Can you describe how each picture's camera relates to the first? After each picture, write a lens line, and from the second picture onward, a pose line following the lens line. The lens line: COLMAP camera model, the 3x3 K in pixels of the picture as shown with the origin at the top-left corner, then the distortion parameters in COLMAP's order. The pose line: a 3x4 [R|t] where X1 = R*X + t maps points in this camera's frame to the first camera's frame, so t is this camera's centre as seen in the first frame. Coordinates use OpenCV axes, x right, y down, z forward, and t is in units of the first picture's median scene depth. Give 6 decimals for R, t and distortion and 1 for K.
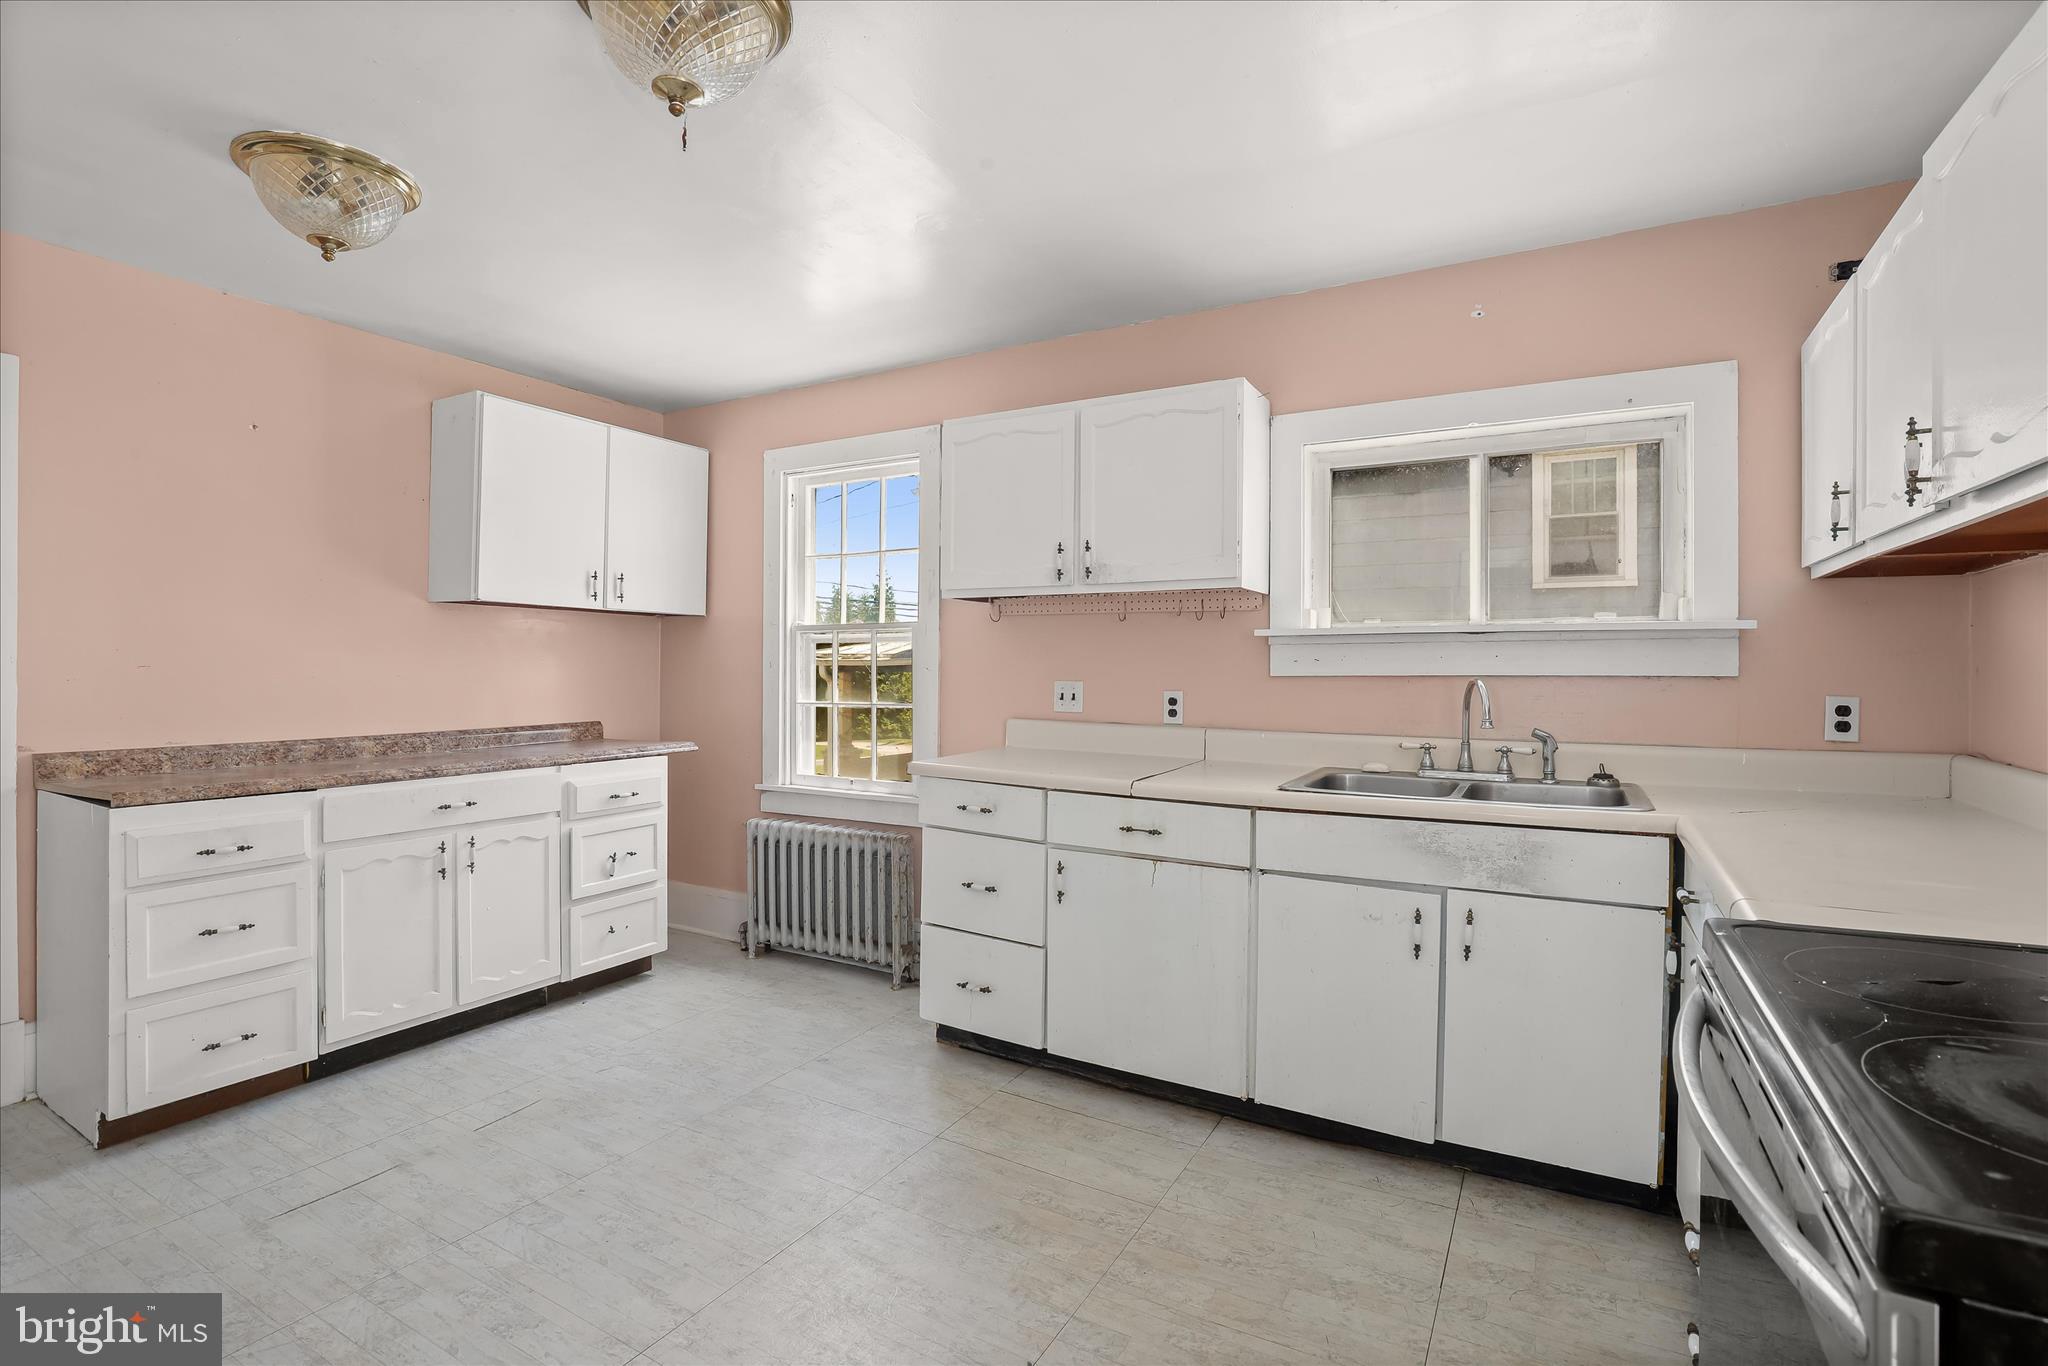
lens RADIAL K [[957.4, 0, 1035.4], [0, 957.4, 663.5], [0, 0, 1]] dist [-0.016801, 0.000996]
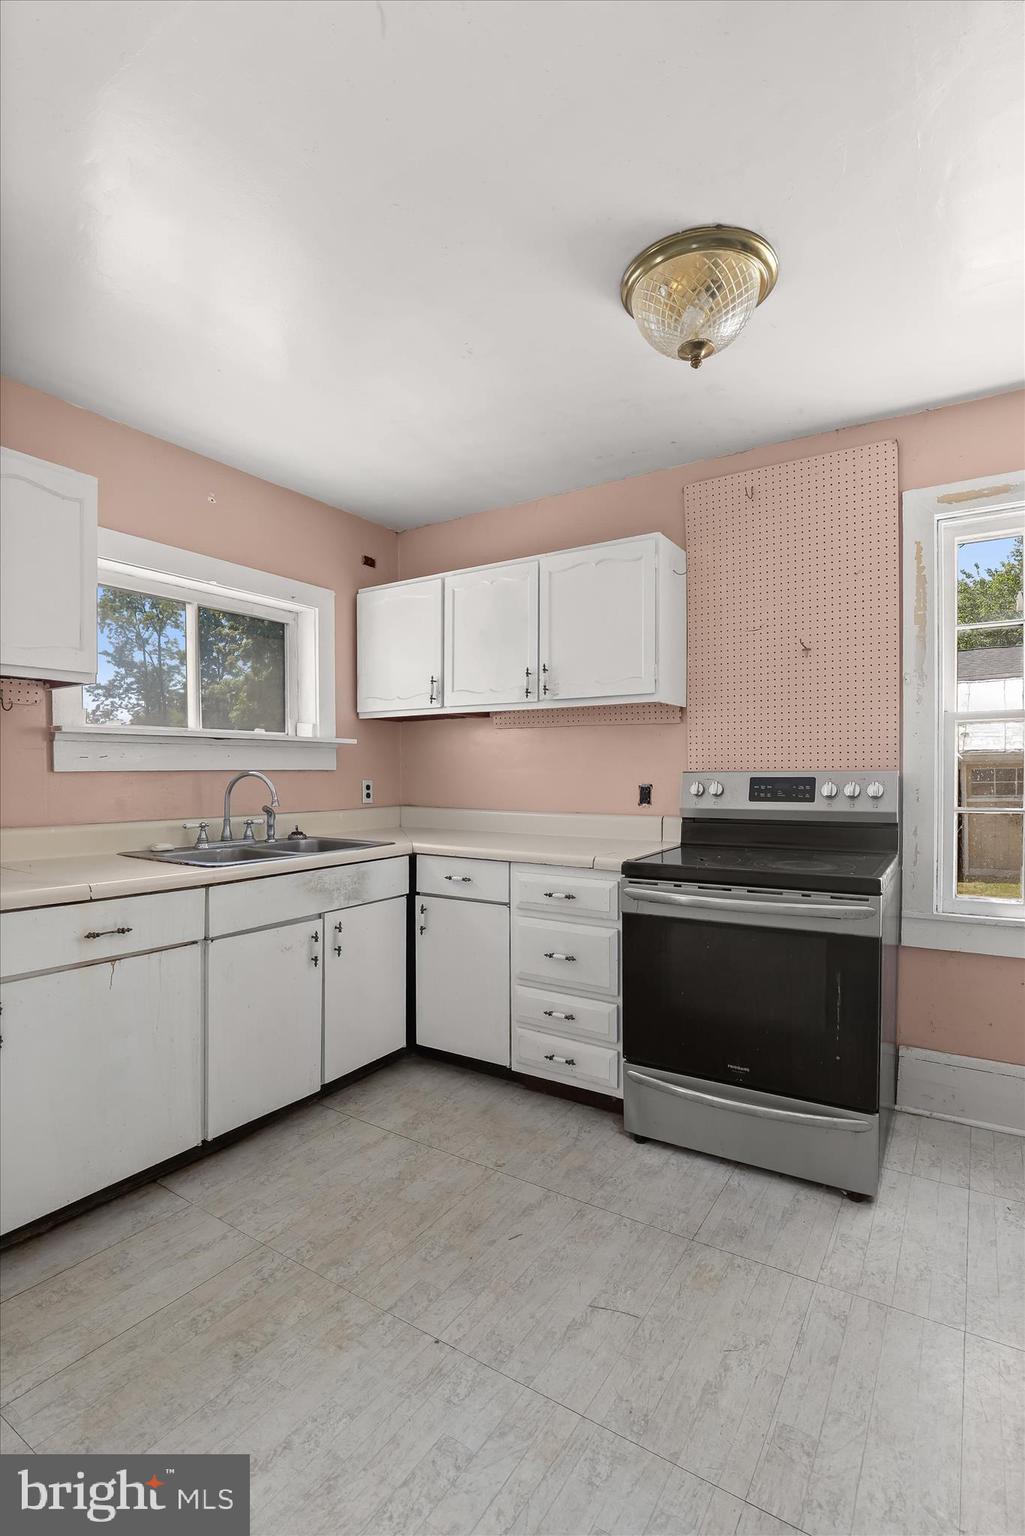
lens RADIAL K [[718.1, 0, 523.9], [0, 718.1, 782.9], [0, 0, 1]] dist [-0.016801, 0.000996]
pose [[0.067084, -0.018206, 0.997581, -0.639047], [-0.000906, 0.999832, 0.018308, 0.013702], [-0.997747, -0.002132, 0.067056, 0.606526]]
